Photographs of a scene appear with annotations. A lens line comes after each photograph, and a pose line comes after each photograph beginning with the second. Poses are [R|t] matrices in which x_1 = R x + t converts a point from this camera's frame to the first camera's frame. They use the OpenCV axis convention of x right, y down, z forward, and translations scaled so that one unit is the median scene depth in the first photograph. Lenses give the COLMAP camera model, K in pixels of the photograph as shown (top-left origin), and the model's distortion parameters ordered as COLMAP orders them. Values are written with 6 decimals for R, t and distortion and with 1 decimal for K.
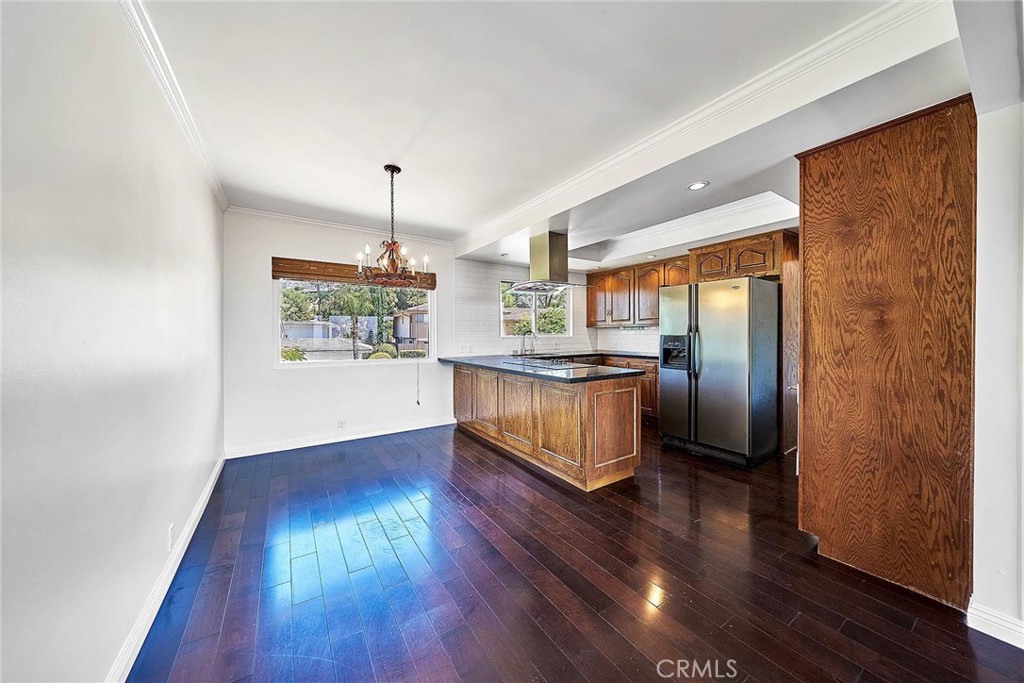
lens RADIAL K [[356.1, 0, 516.5], [0, 356.1, 336.0], [0, 0, 1]] dist [-0.009081, -0.000569]
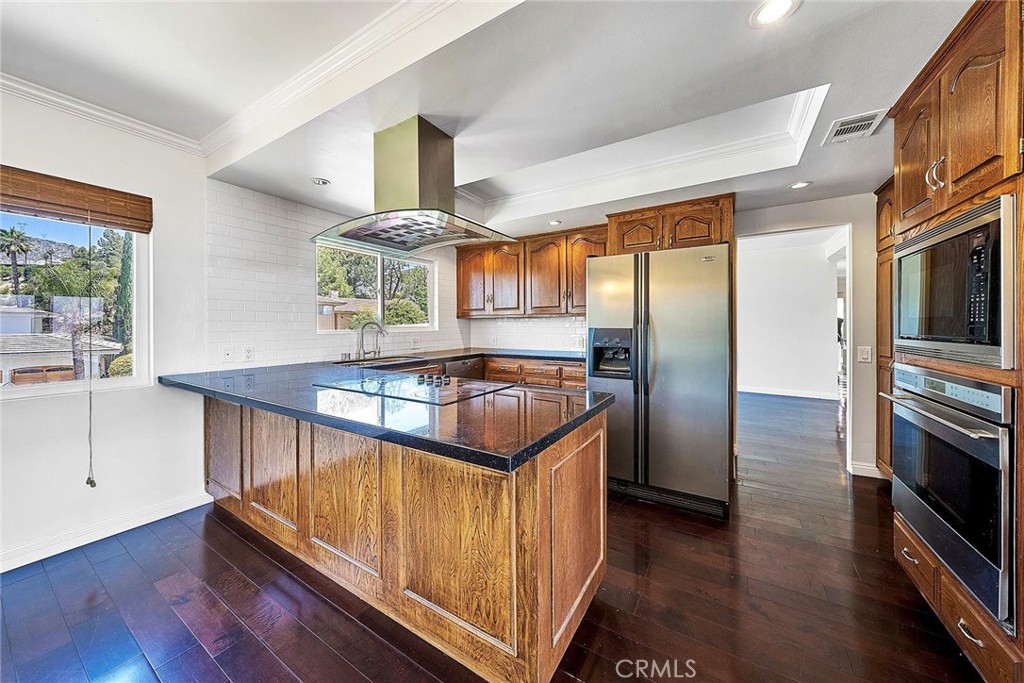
lens RADIAL K [[336.0, 0, 538.0], [0, 336.0, 328.7], [0, 0, 1]] dist [-0.000964, -0.000103]
pose [[0.877876, -0.000803, 0.478887, 0.010333], [0.001874, 0.999997, -0.001757, -0.000433], [-0.478884, 0.002440, 0.877875, 0.366878]]
